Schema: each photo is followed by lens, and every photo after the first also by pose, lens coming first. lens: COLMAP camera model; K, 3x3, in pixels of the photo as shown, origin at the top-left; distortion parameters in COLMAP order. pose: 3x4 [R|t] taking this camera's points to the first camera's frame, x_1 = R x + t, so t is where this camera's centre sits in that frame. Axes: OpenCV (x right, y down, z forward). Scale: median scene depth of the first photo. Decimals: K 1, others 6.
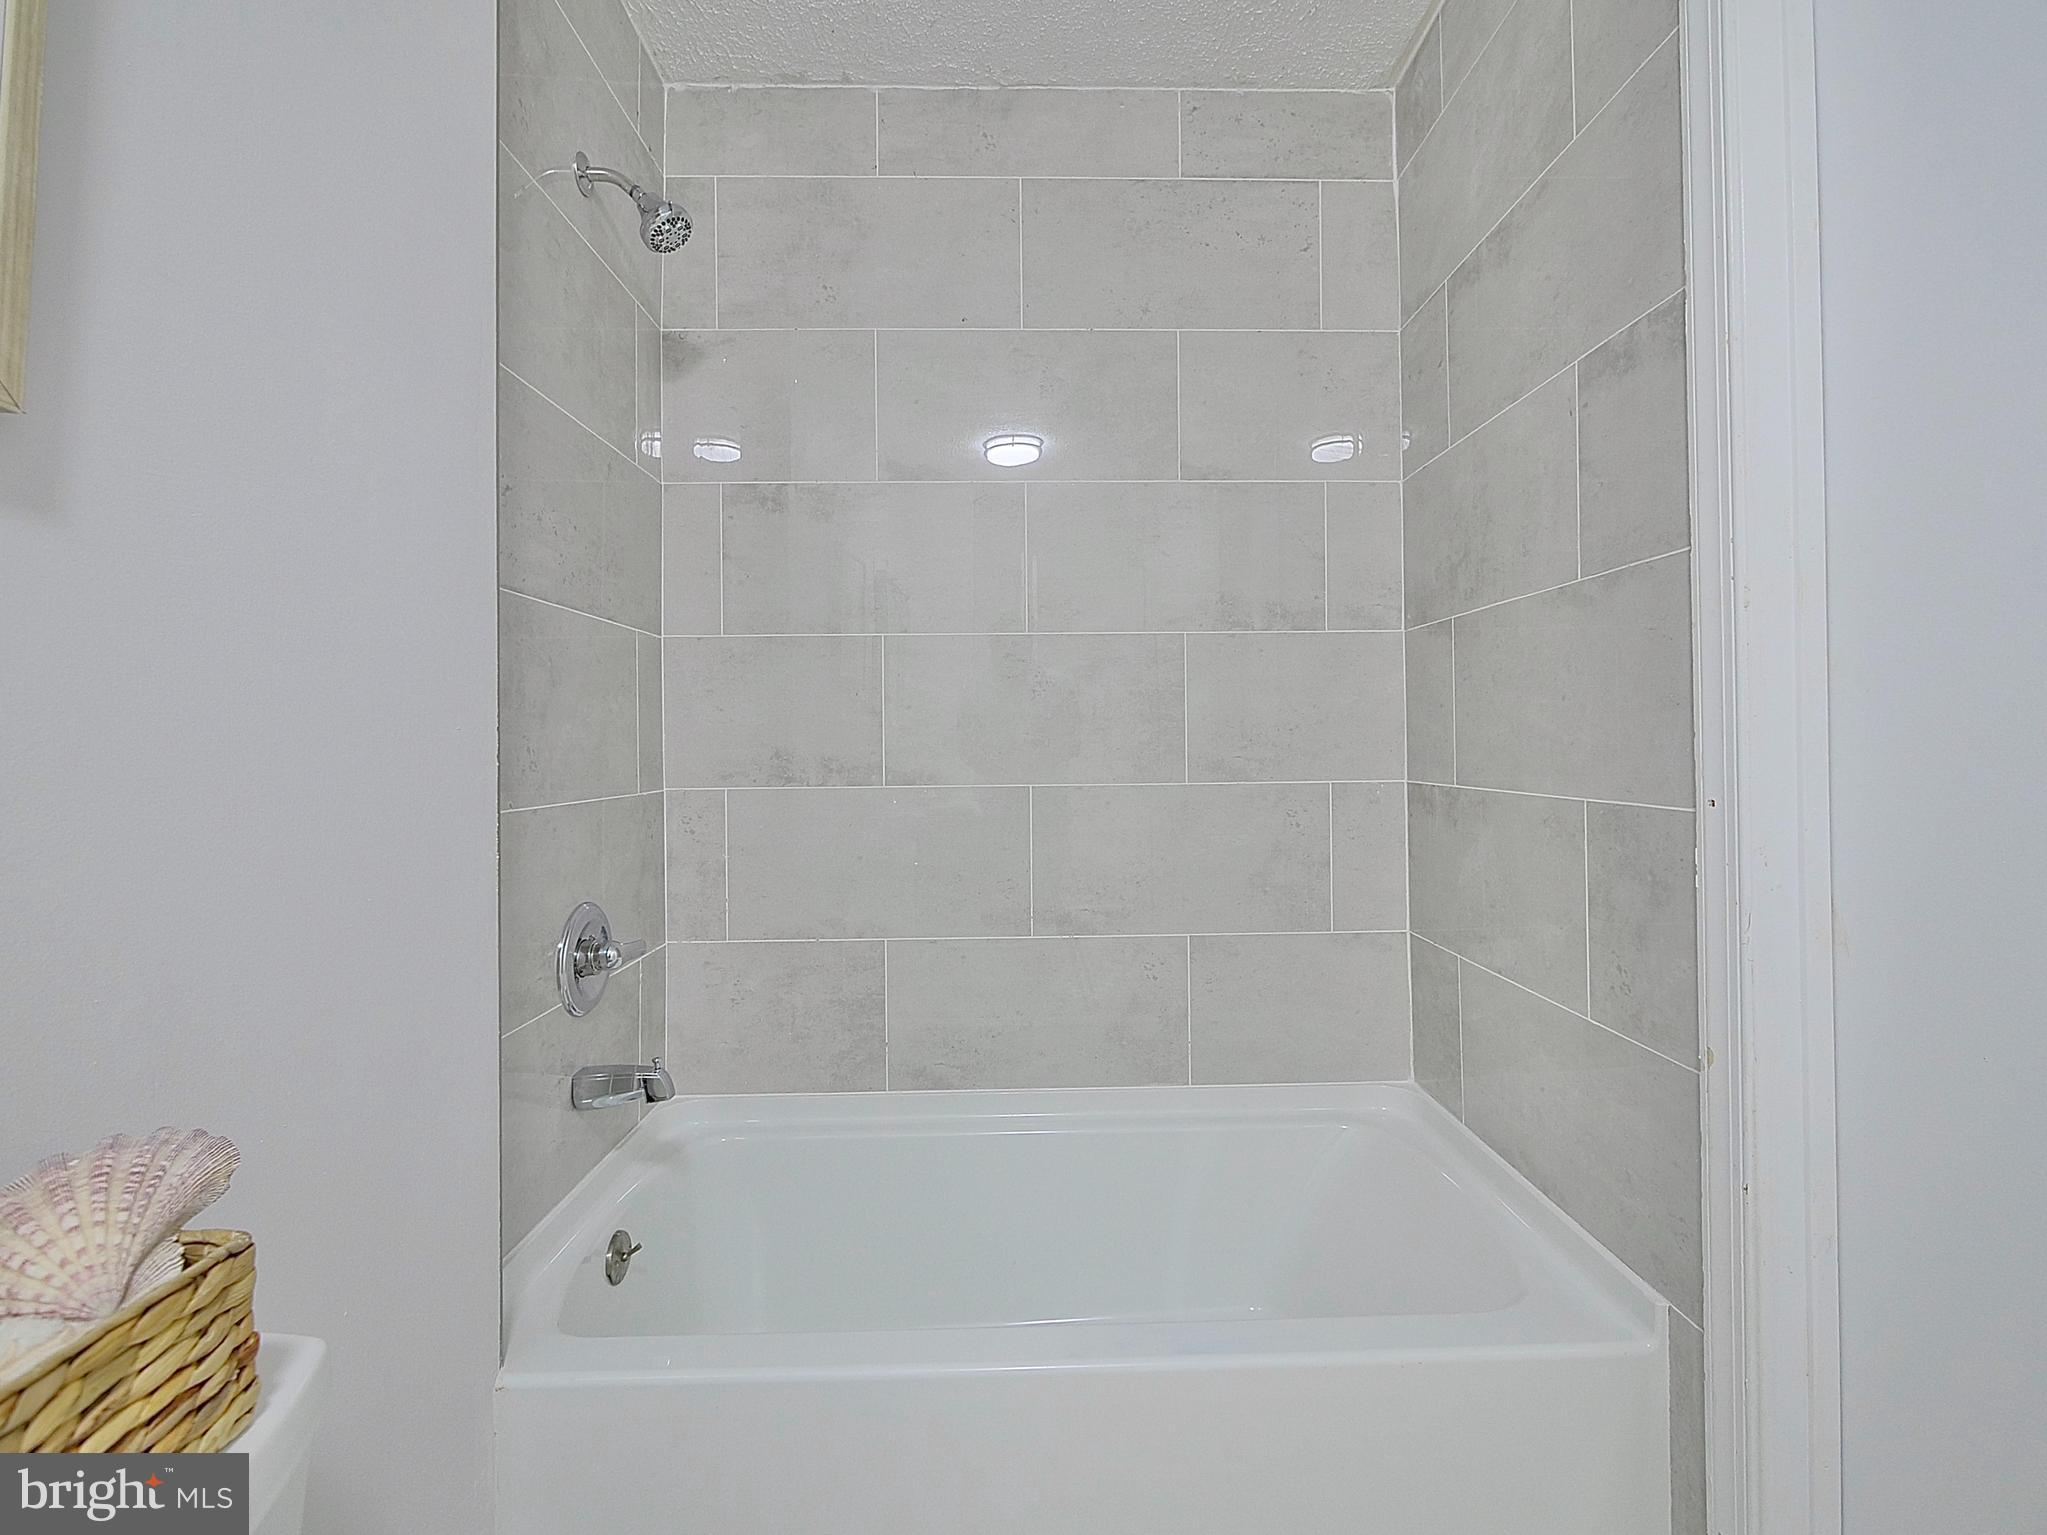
lens RADIAL K [[905.6, 0, 1035.5], [0, 905.6, 745.3], [0, 0, 1]] dist [-0.006790, -0.000010]
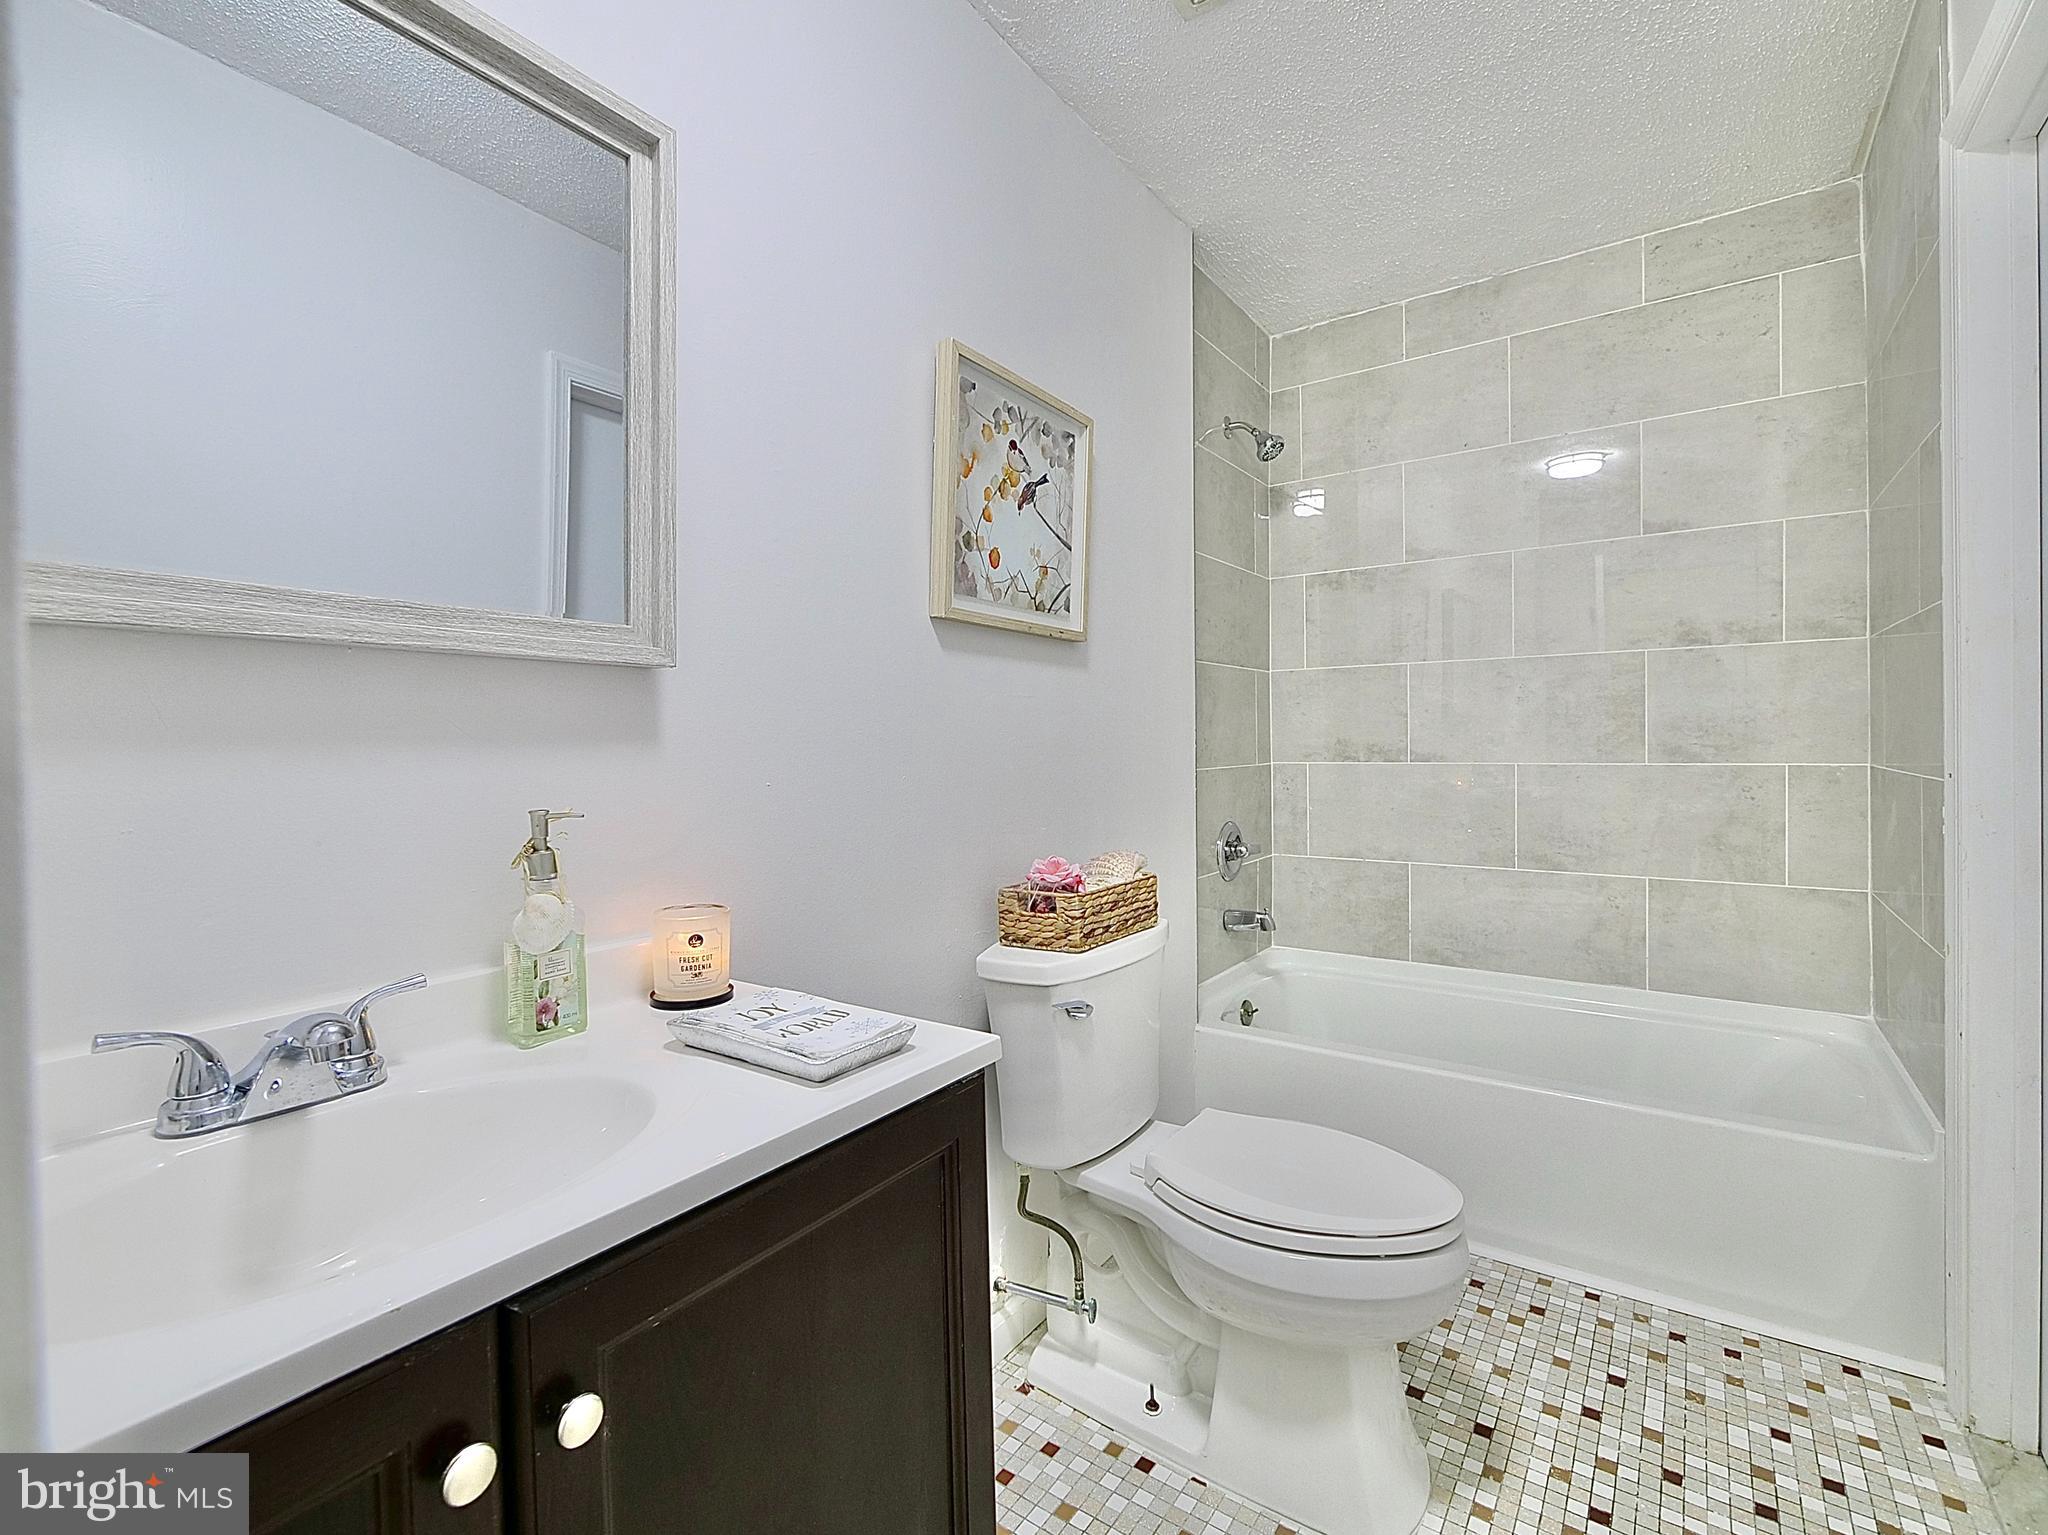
lens RADIAL K [[906.0, 0, 1036.0], [0, 906.0, 745.3], [0, 0, 1]] dist [-0.006790, -0.000010]
pose [[0.797040, 0.003626, -0.603915, 0.253452], [0.004212, 0.999924, 0.011564, -0.004517], [0.603911, -0.011761, 0.796965, -0.596137]]
